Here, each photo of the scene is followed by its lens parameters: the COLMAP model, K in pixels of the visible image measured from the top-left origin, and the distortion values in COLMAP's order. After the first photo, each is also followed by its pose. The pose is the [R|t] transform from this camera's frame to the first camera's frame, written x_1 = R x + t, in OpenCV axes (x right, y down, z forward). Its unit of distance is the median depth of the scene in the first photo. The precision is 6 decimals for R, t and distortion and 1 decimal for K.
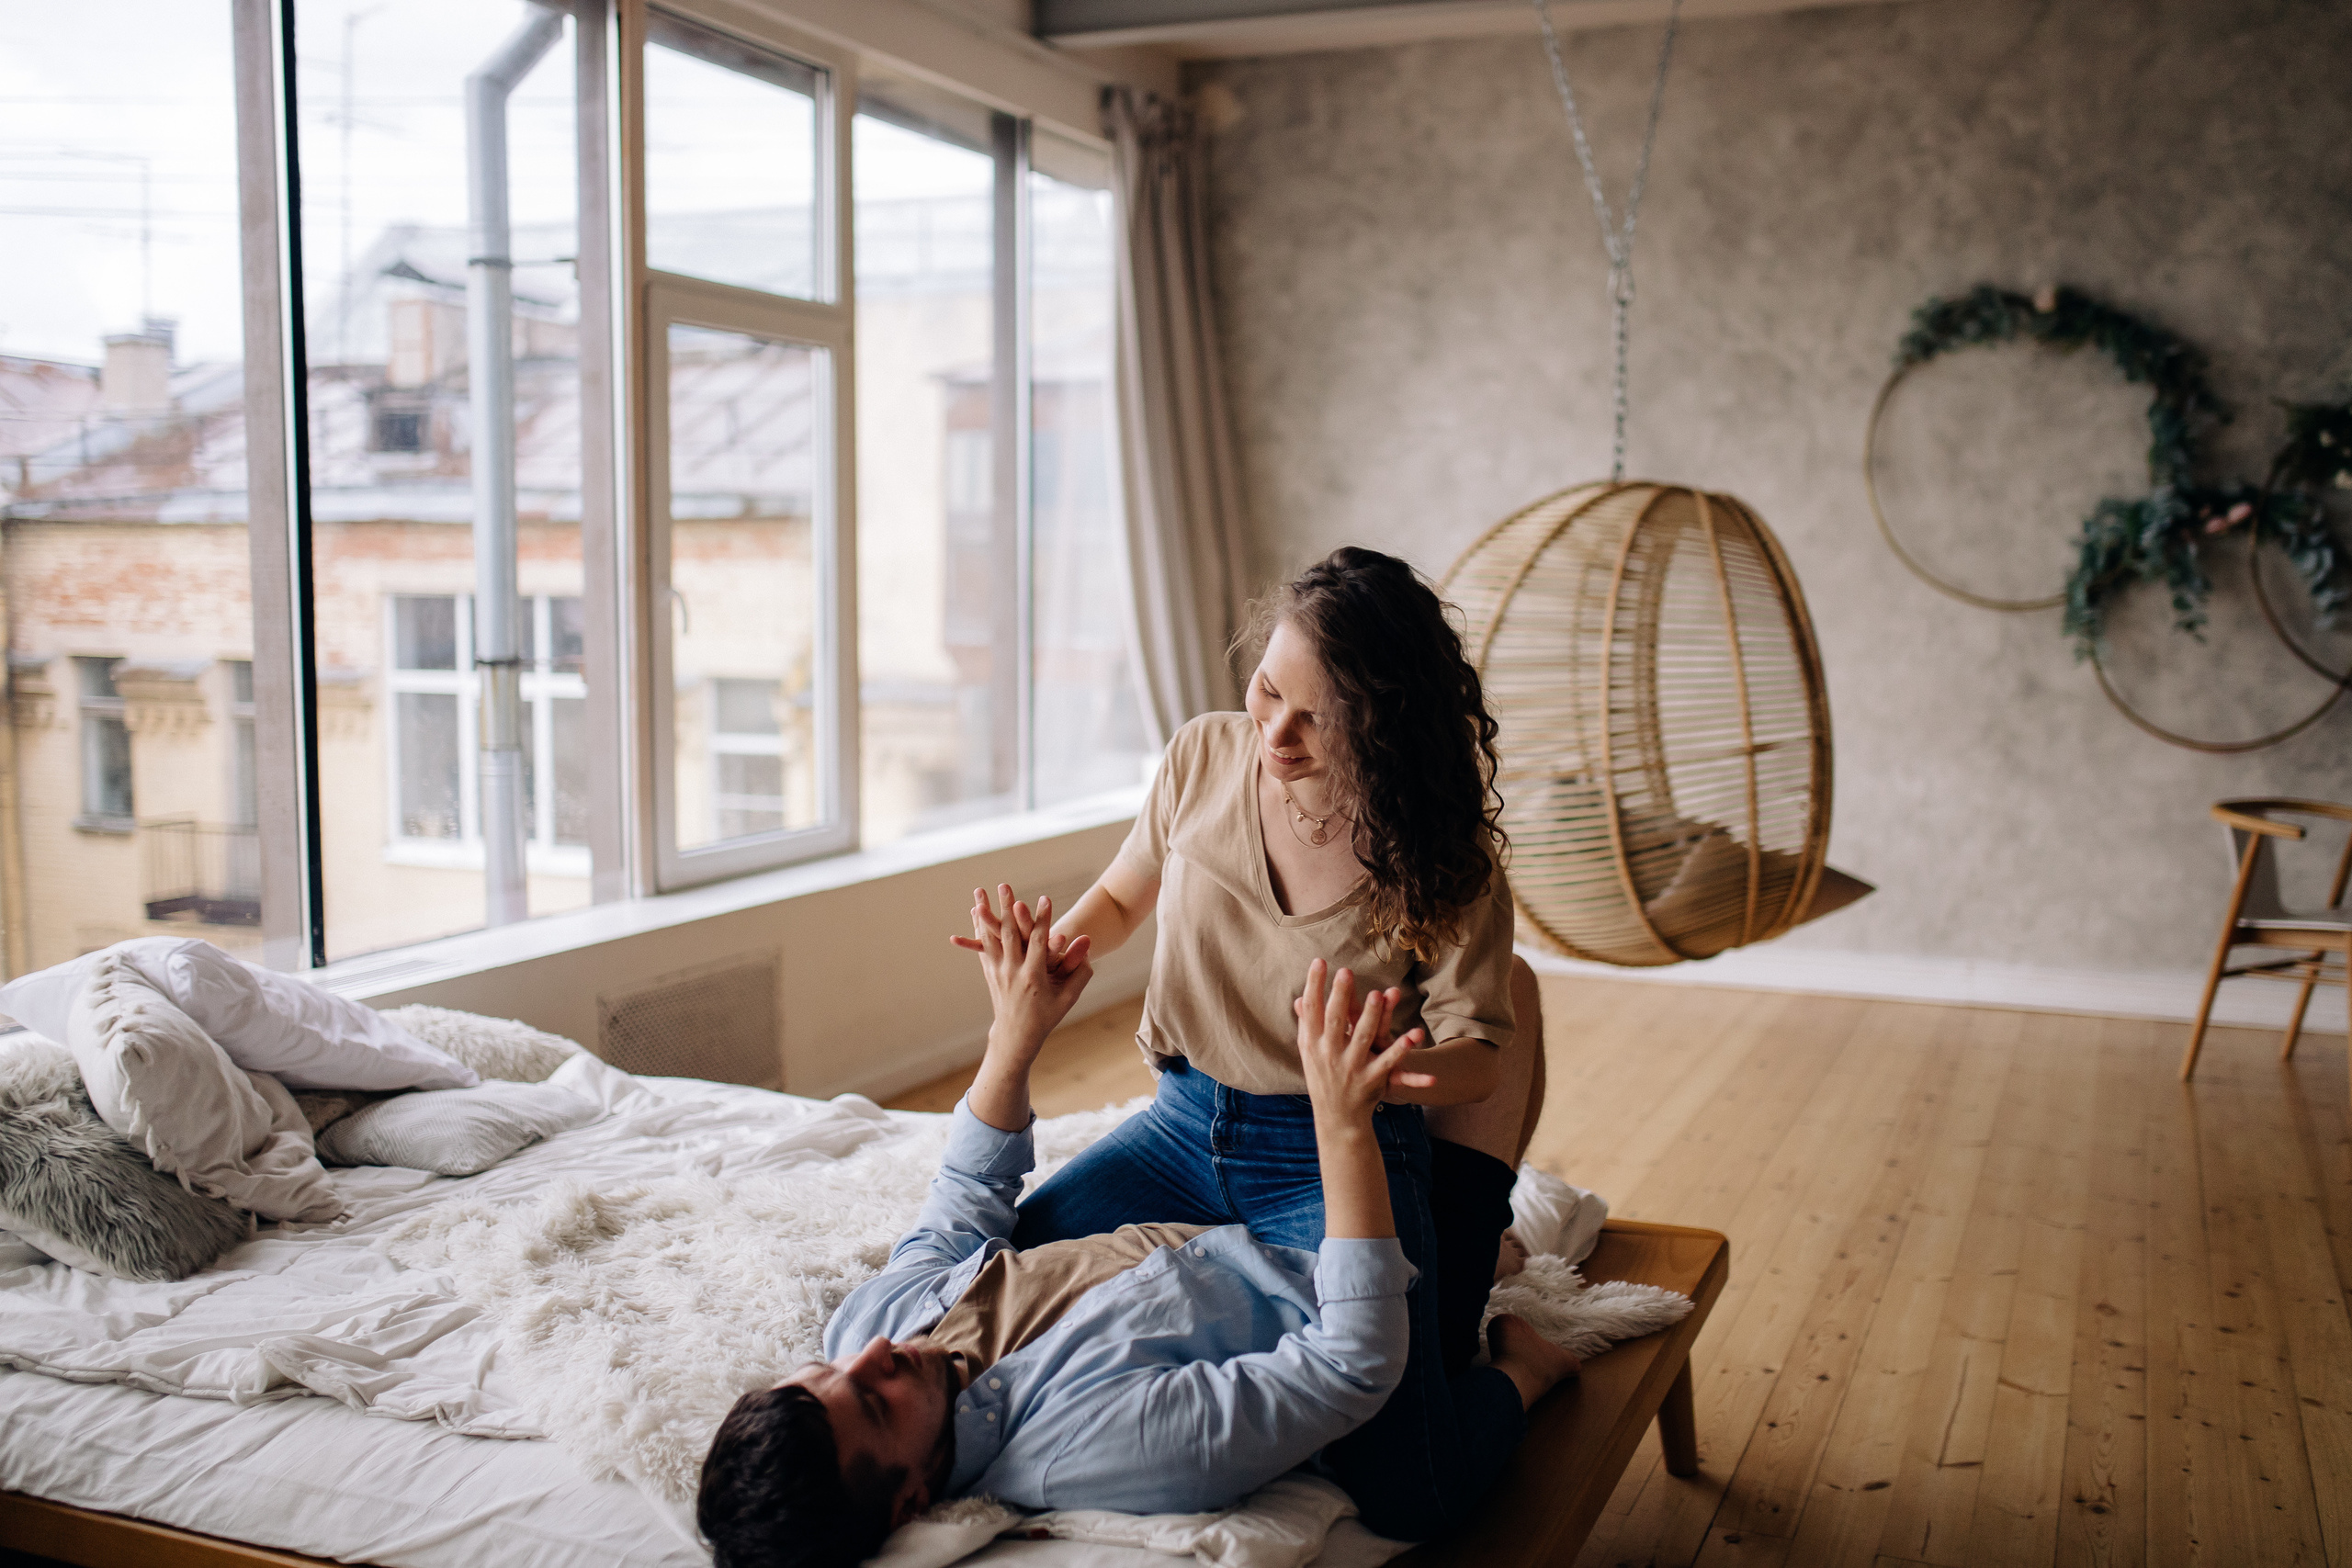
lens RADIAL K [[2310.7, 0, 1176.0], [0, 2310.7, 784.0], [0, 0, 1]] dist [0.007328, 0.033738]
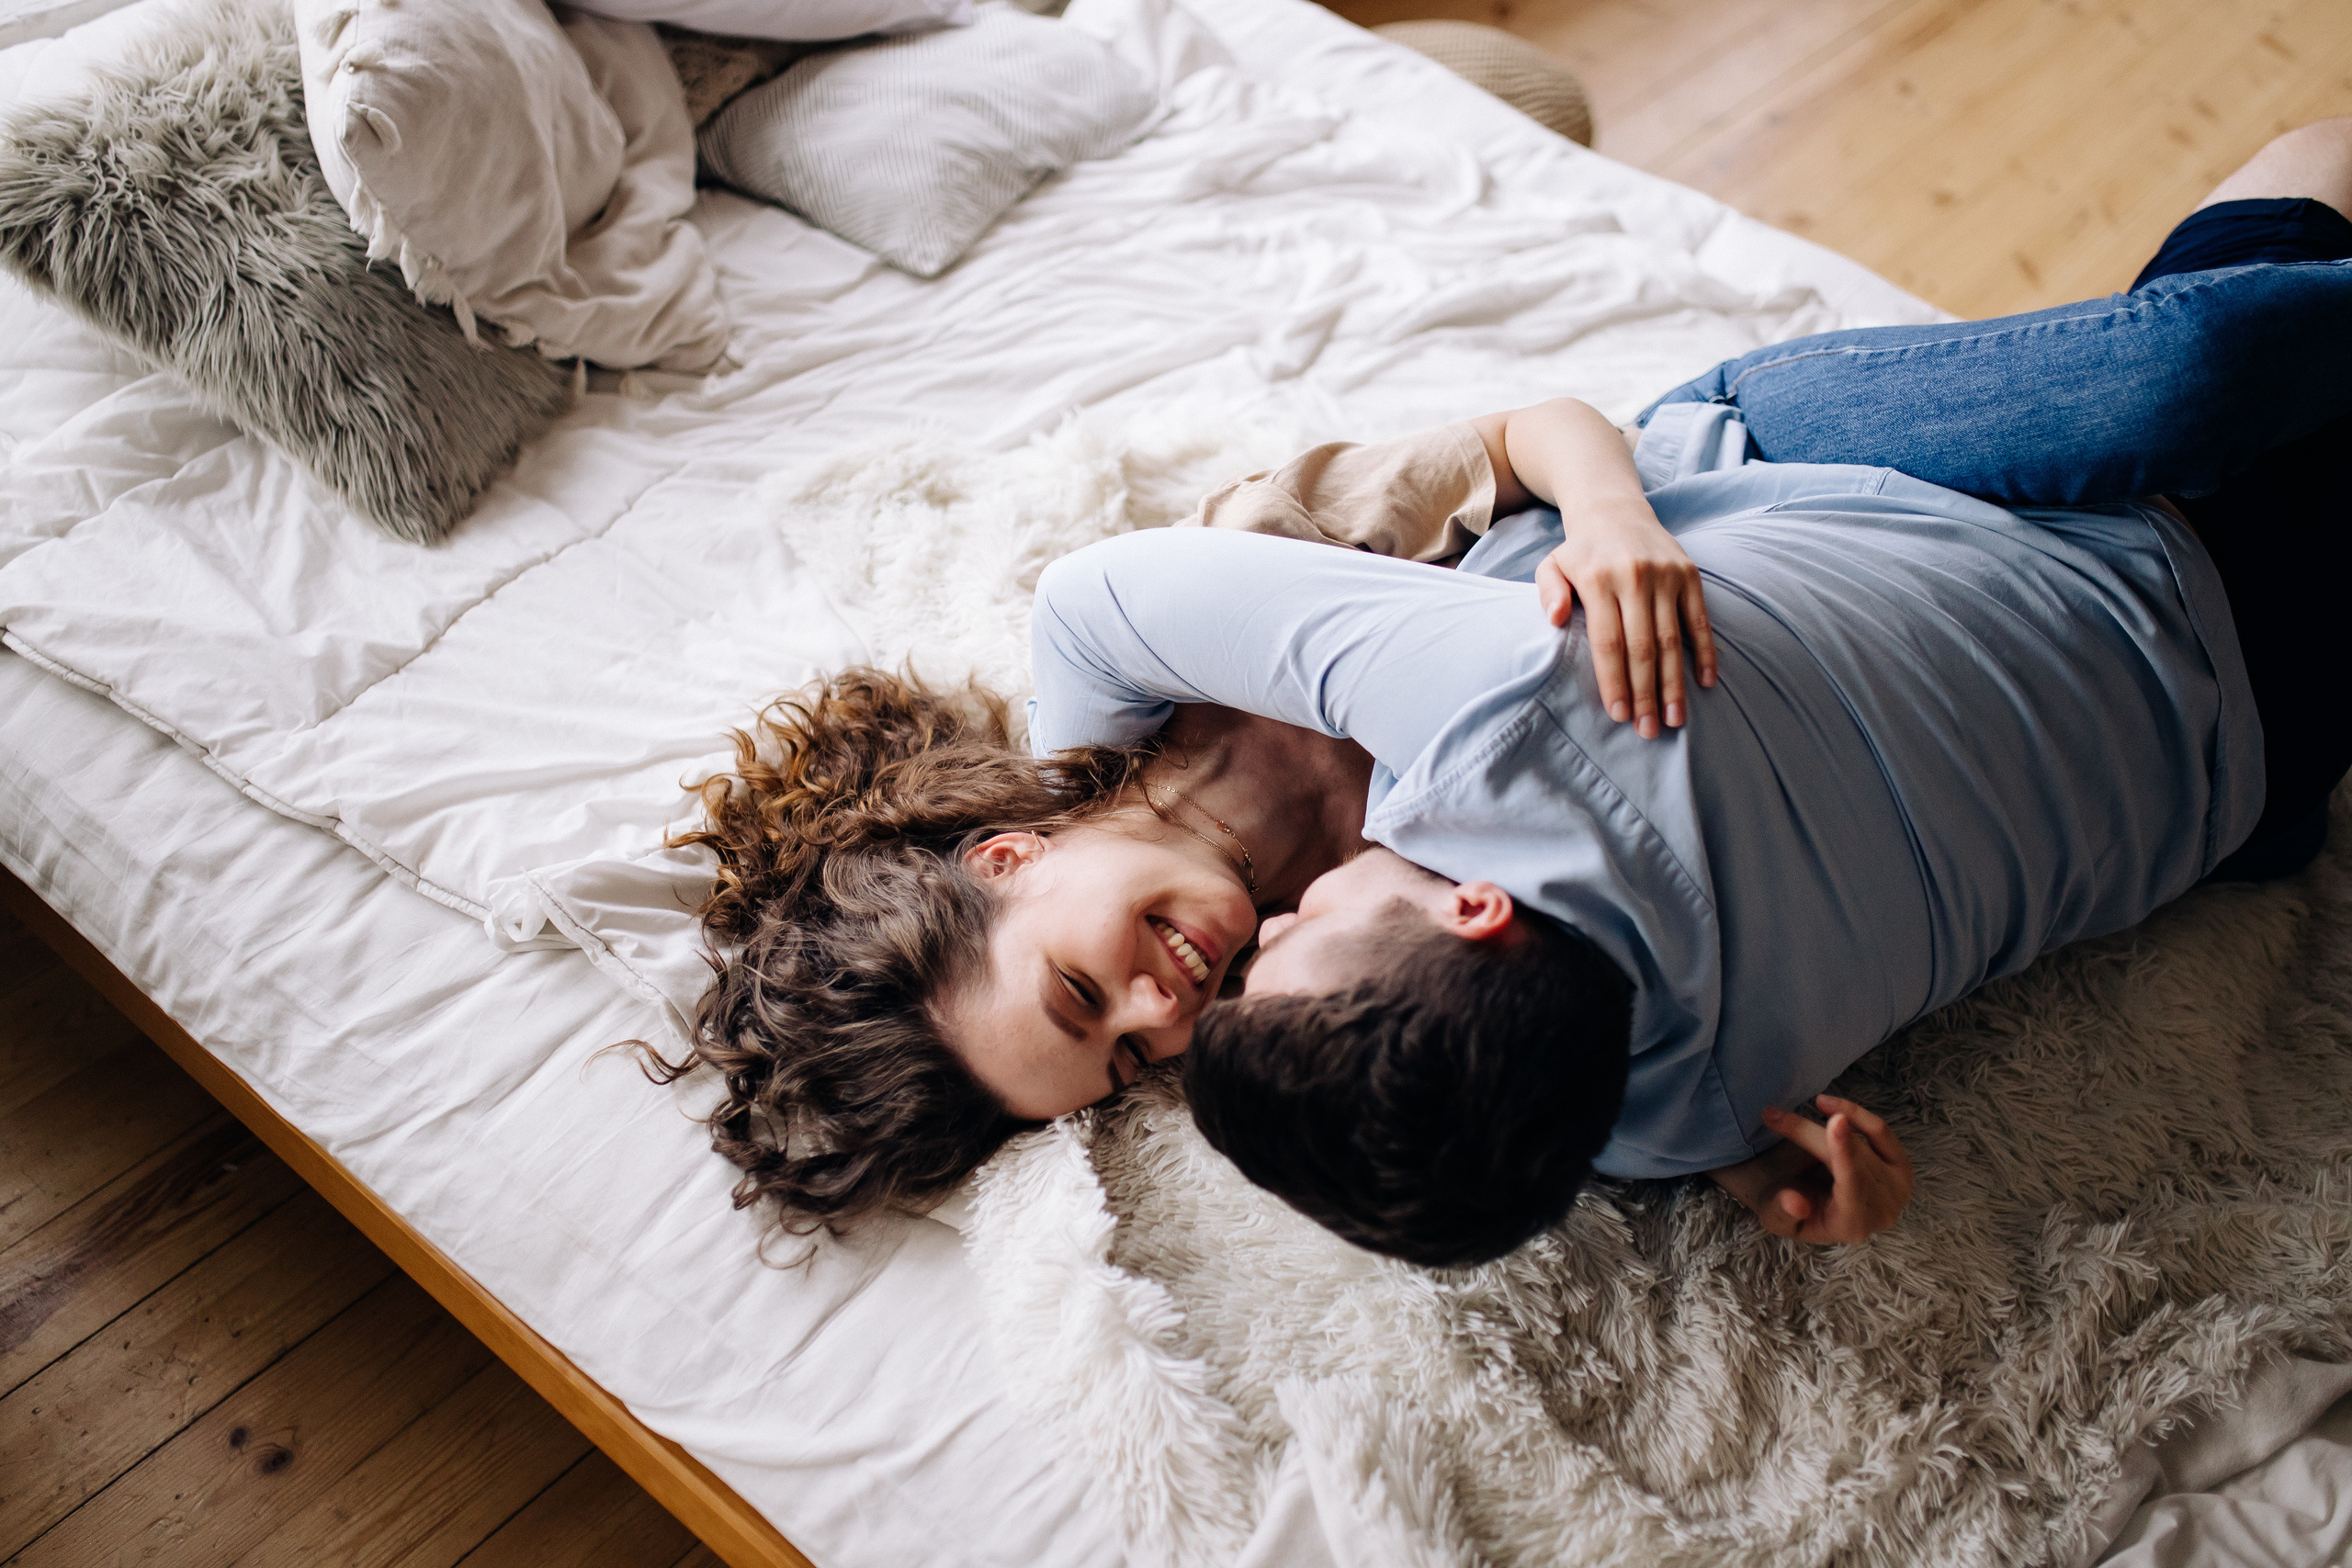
lens RADIAL K [[2404.9, 0, 1176.0], [0, 2404.9, 784.0], [0, 0, 1]] dist [-0.023066, 0.007475]
pose [[0.956085, 0.269722, -0.114676, -0.150898], [-0.139713, 0.763378, 0.630662, -0.152775], [0.257645, -0.586945, 0.767538, 0.505232]]
